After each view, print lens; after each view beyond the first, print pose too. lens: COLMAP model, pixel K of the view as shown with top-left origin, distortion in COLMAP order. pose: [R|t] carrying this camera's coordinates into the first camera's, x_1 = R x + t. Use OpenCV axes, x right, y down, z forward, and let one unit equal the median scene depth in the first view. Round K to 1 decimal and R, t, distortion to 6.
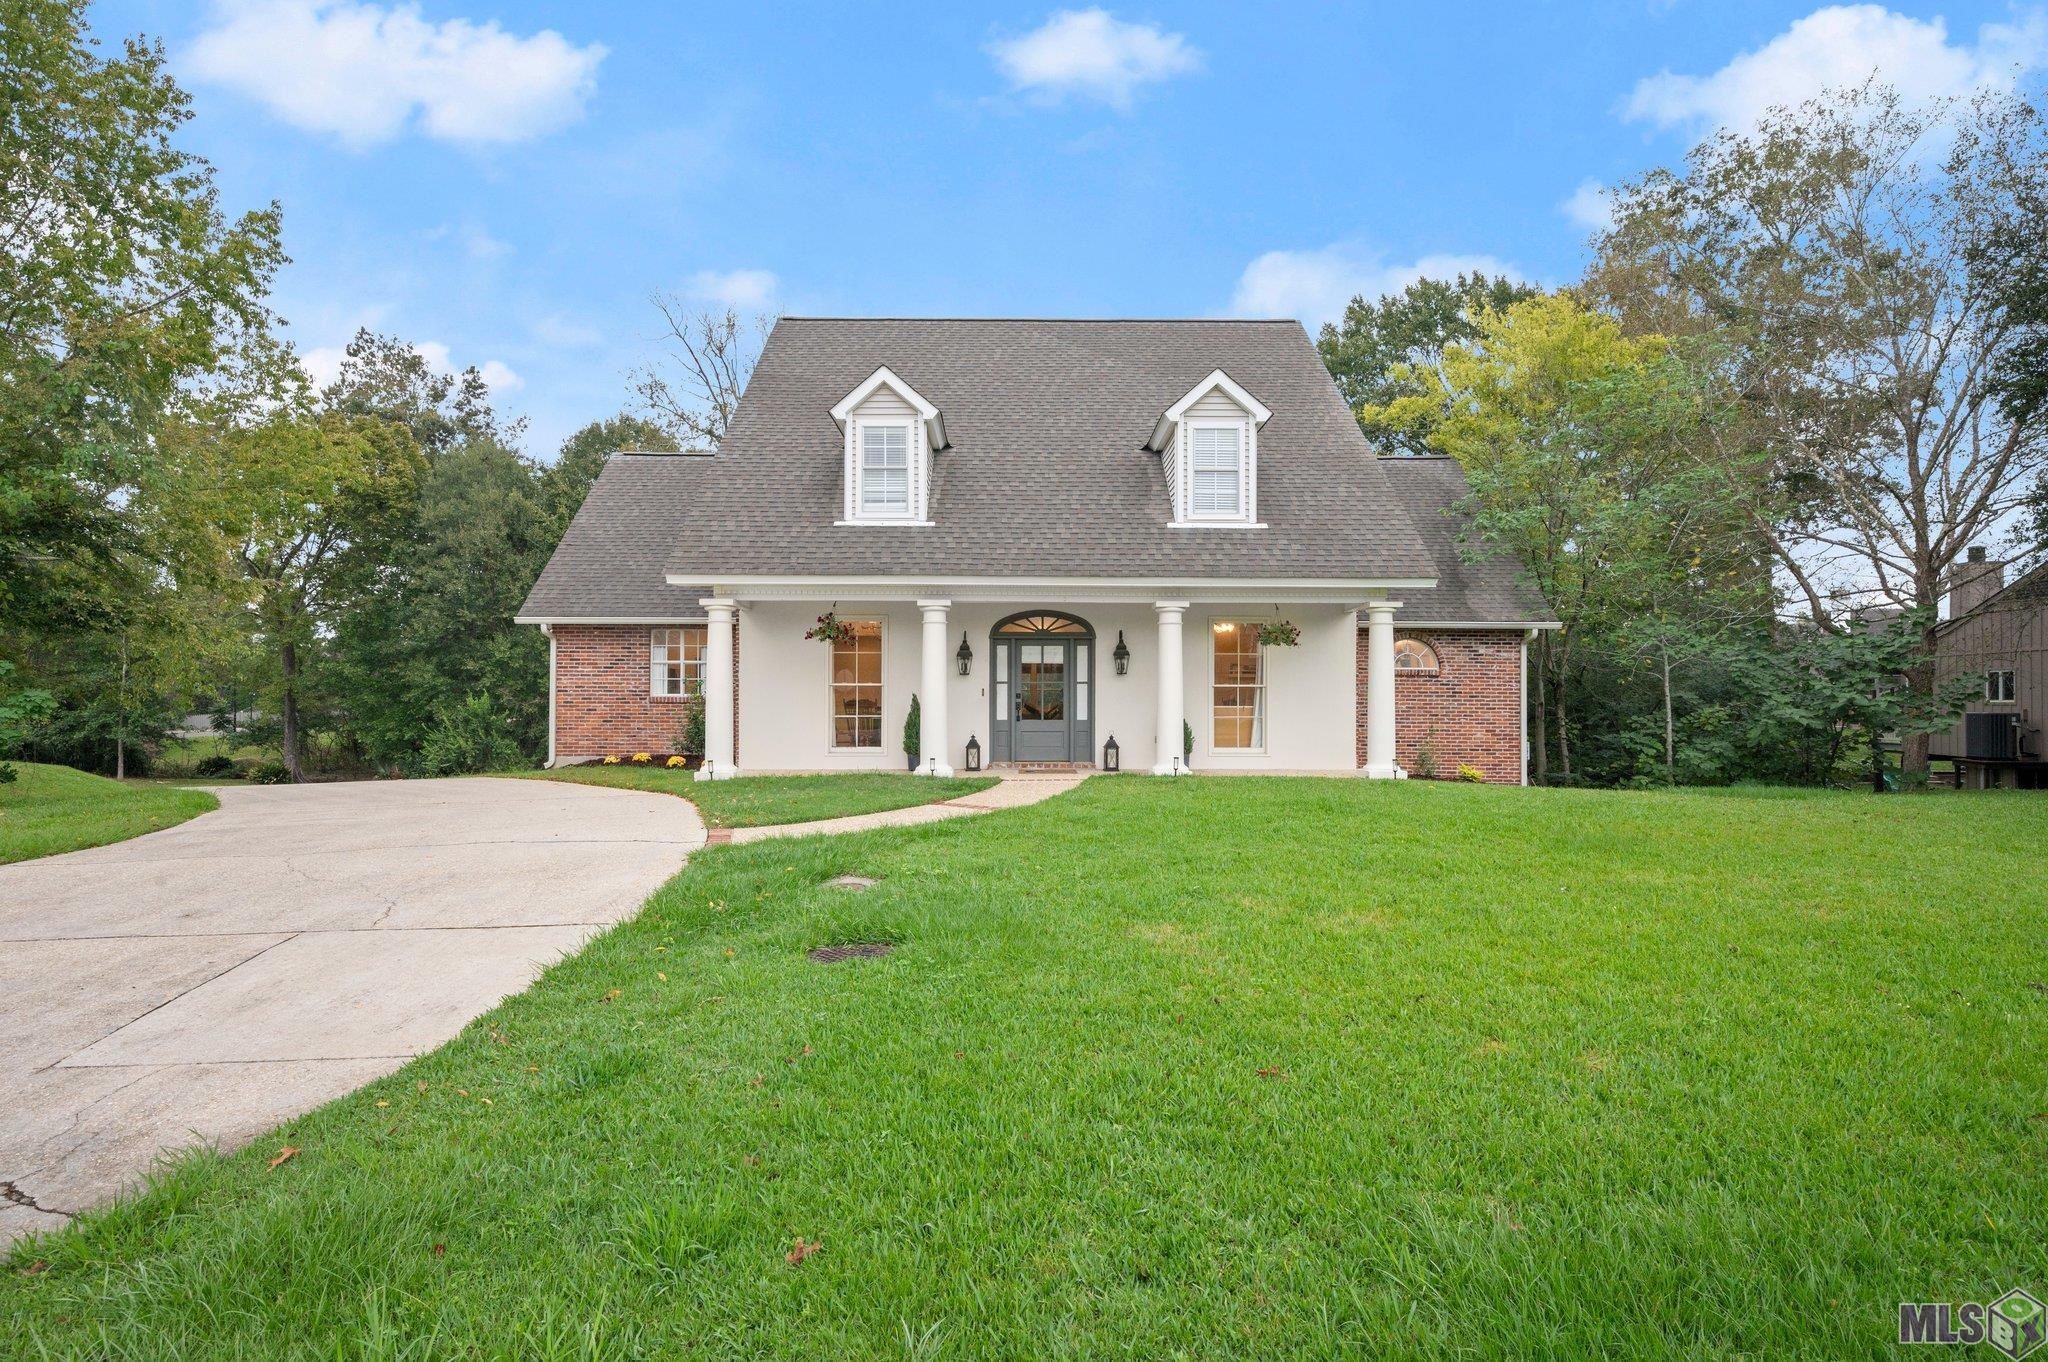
lens RADIAL K [[1058.0, 0, 1024.0], [0, 1058.0, 678.3], [0, 0, 1]] dist [0.002720, -0.000038]
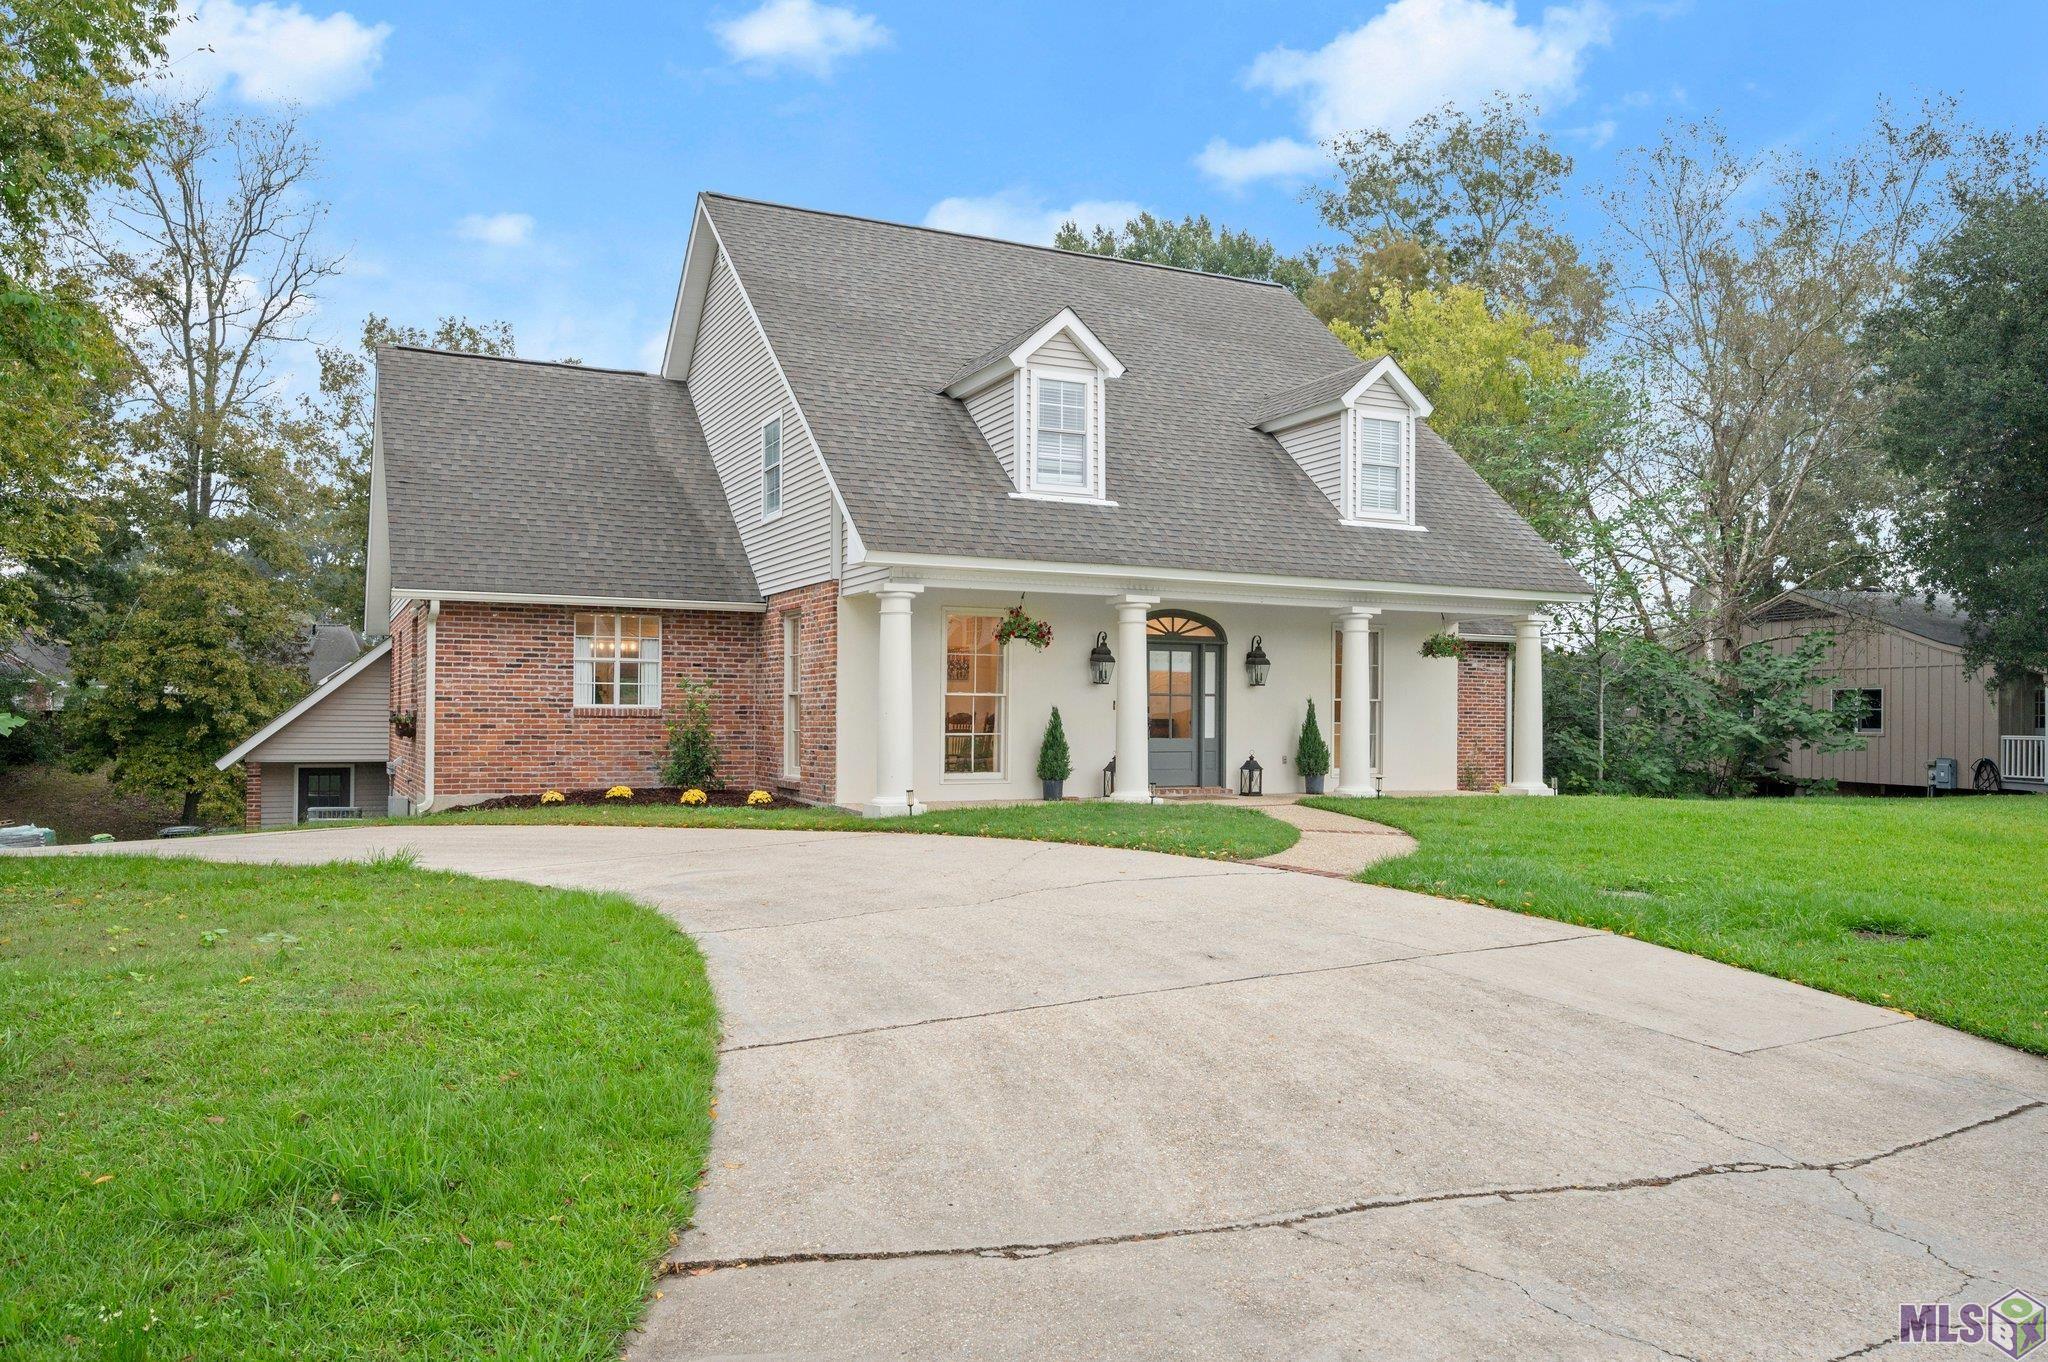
lens RADIAL K [[1452.4, 0, 1025.9], [0, 1452.4, 690.5], [0, 0, 1]] dist [-0.013184, 0.003465]
pose [[0.904530, 0.010089, 0.426291, -0.585673], [-0.012994, 0.999908, 0.003906, -0.002209], [-0.426213, -0.009072, 0.904577, -0.005930]]
